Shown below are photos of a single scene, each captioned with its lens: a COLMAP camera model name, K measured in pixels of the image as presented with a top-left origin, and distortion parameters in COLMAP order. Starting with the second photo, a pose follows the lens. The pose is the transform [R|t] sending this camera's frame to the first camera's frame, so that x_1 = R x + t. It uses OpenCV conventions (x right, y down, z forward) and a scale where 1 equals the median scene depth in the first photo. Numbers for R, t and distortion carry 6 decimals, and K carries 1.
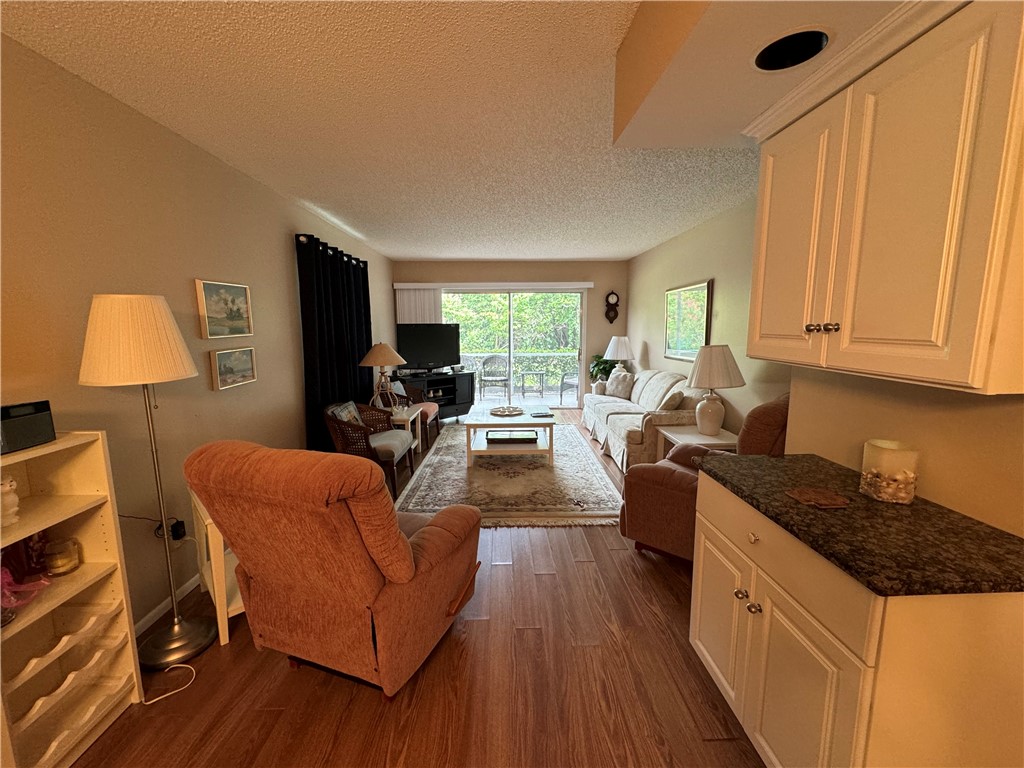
lens RADIAL K [[409.1, 0, 512.0], [0, 409.1, 384.0], [0, 0, 1]] dist [-0.000658, 0.000384]
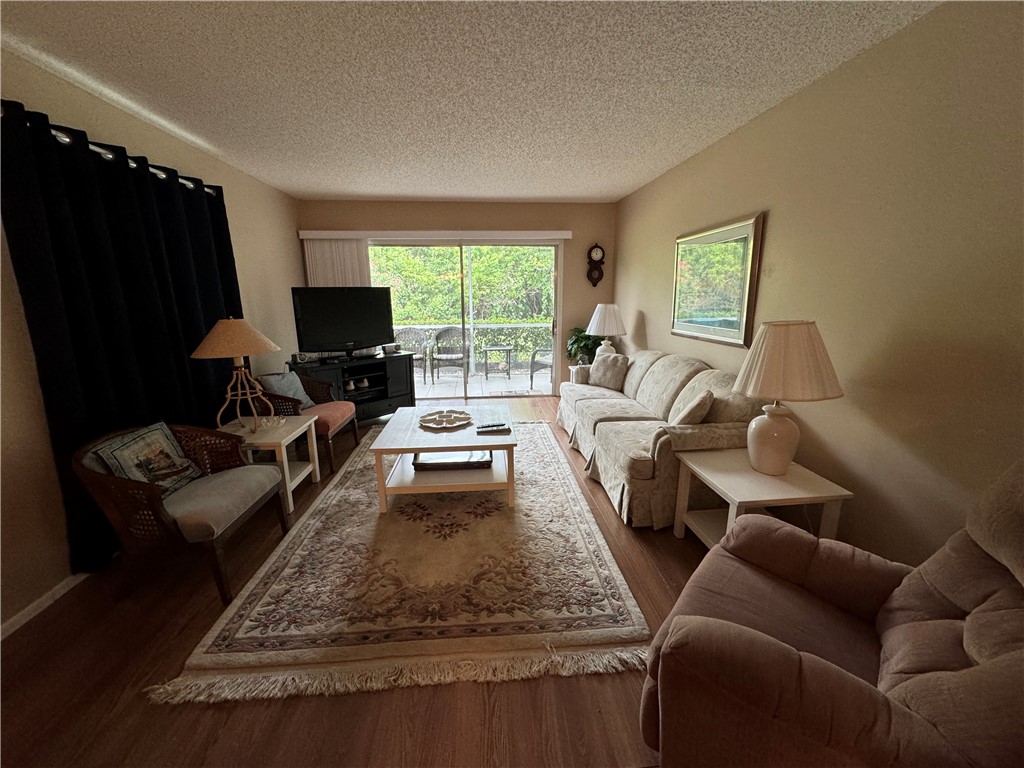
lens RADIAL K [[409.1, 0, 512.0], [0, 409.1, 384.0], [0, 0, 1]] dist [-0.000658, 0.000384]
pose [[0.998034, -0.016356, 0.060496, 0.045890], [0.011379, 0.996591, 0.081718, -0.036728], [-0.061626, -0.080869, 0.994818, 0.278401]]
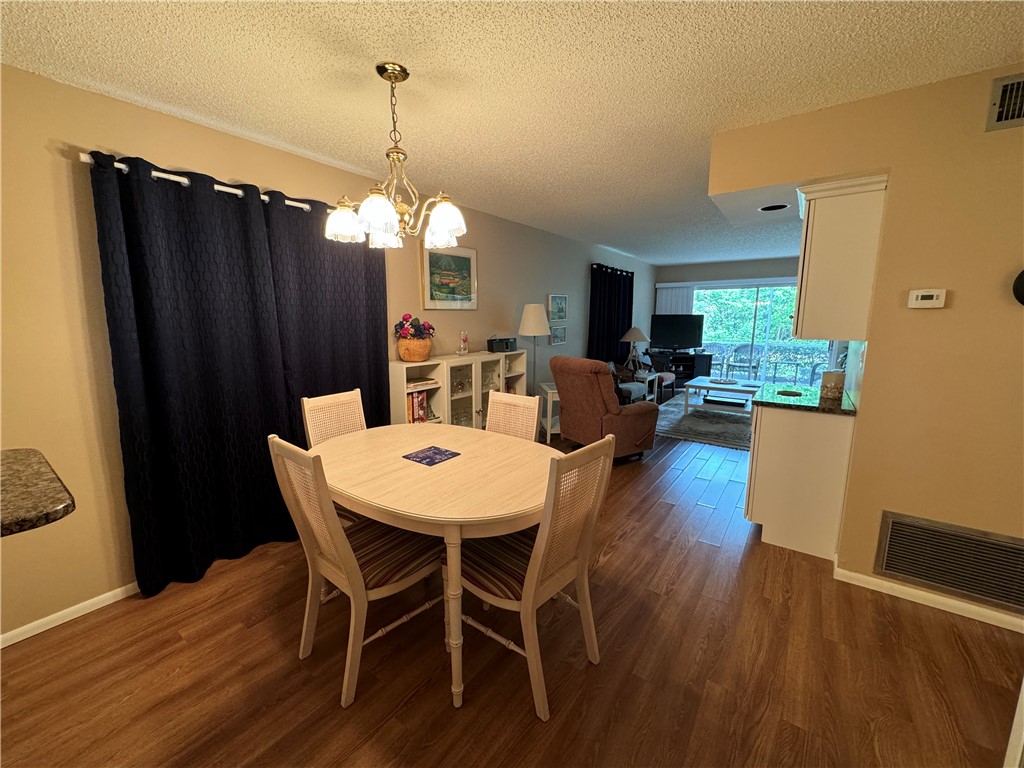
lens RADIAL K [[409.1, 0, 512.0], [0, 409.1, 384.0], [0, 0, 1]] dist [-0.000658, 0.000384]
pose [[0.793347, 0.105240, -0.599604, 0.197374], [-0.091422, 0.994371, 0.053567, 0.055483], [0.601866, 0.012320, 0.798502, -0.384787]]
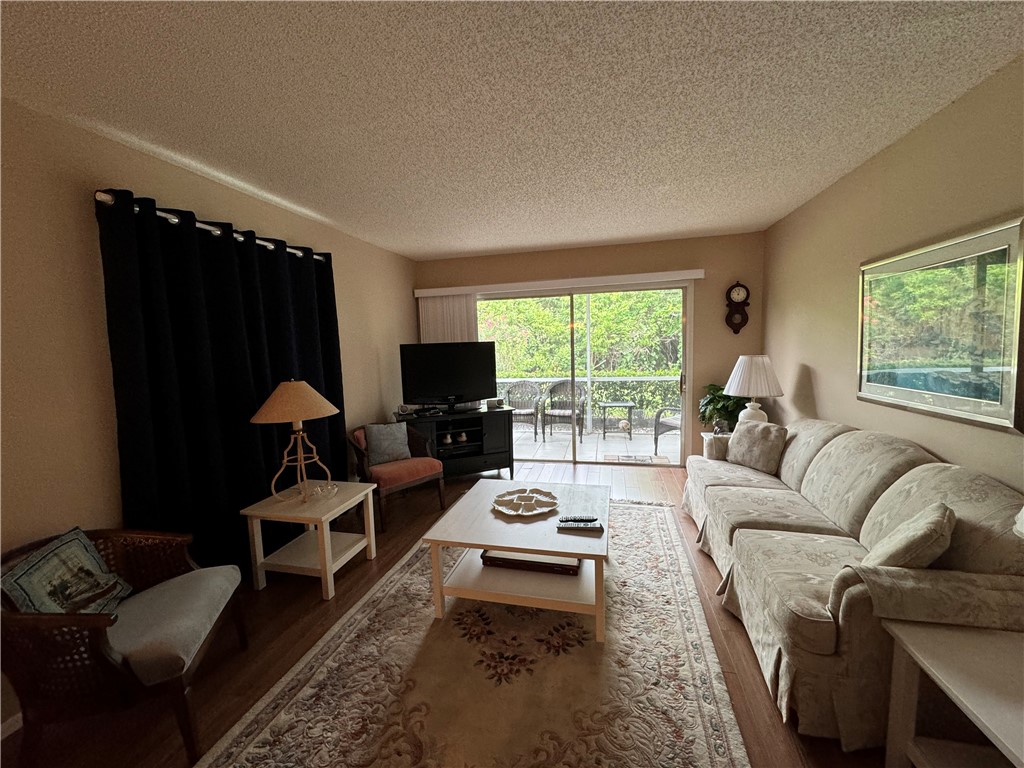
lens RADIAL K [[409.1, 0, 512.0], [0, 409.1, 384.0], [0, 0, 1]] dist [-0.000658, 0.000384]
pose [[0.966281, -0.001180, -0.257486, 0.090187], [-0.007999, 0.999369, -0.034597, -0.058815], [0.257365, 0.035490, 0.965662, 0.388528]]
